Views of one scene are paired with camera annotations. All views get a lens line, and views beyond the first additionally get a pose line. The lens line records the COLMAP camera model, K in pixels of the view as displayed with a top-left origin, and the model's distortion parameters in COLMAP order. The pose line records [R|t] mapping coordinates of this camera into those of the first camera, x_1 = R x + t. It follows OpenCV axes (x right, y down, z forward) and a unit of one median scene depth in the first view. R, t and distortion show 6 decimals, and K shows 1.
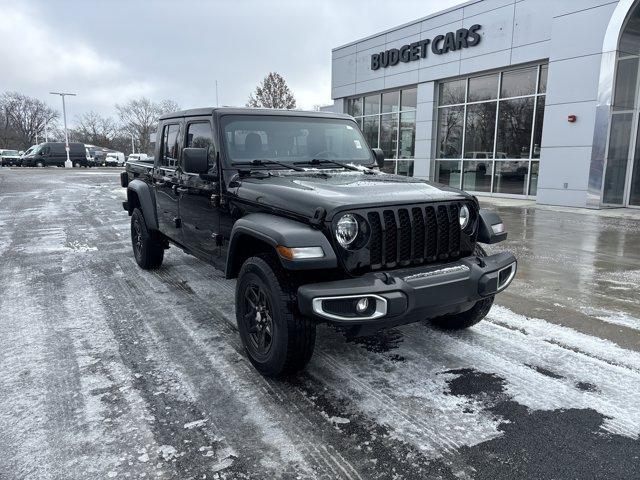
lens RADIAL K [[484.6, 0, 316.8], [0, 484.6, 242.2], [0, 0, 1]] dist [0.027159, -0.014176]
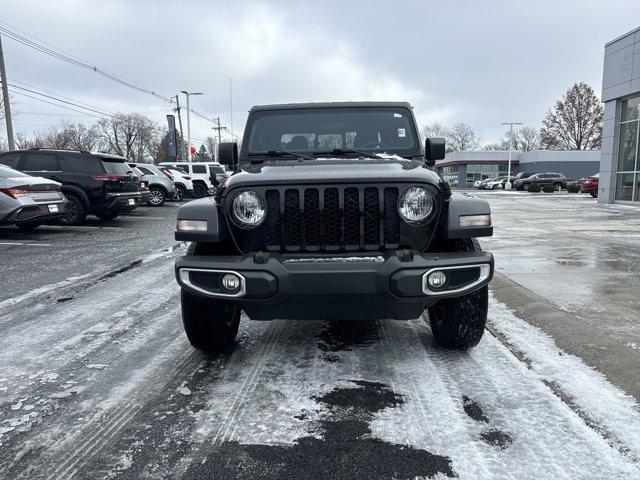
lens RADIAL K [[484.6, 0, 316.8], [0, 484.6, 242.2], [0, 0, 1]] dist [0.027159, -0.014176]
pose [[0.834729, 0.058556, -0.547539, 0.613801], [-0.083663, 0.996273, -0.021001, 0.045164], [0.544268, 0.063339, 0.836517, 0.222457]]
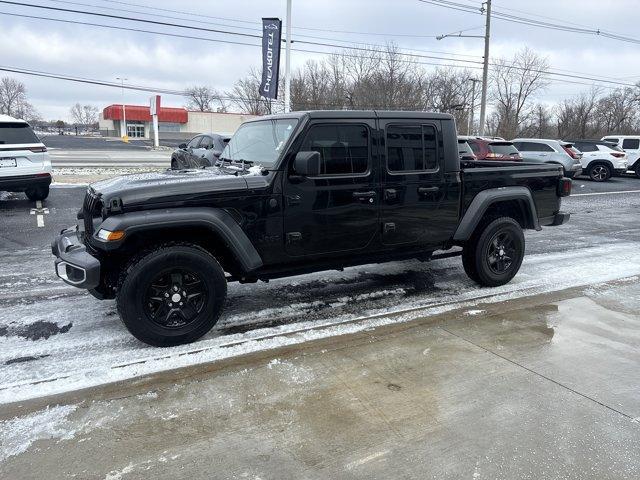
lens RADIAL K [[485.1, 0, 315.4], [0, 485.1, 239.7], [0, 0, 1]] dist [0.023255, -0.004607]
pose [[-0.033627, 0.191566, -0.980903, 1.344909], [-0.195288, 0.961280, 0.194429, -0.295267], [0.980169, 0.198097, 0.005086, 1.460009]]
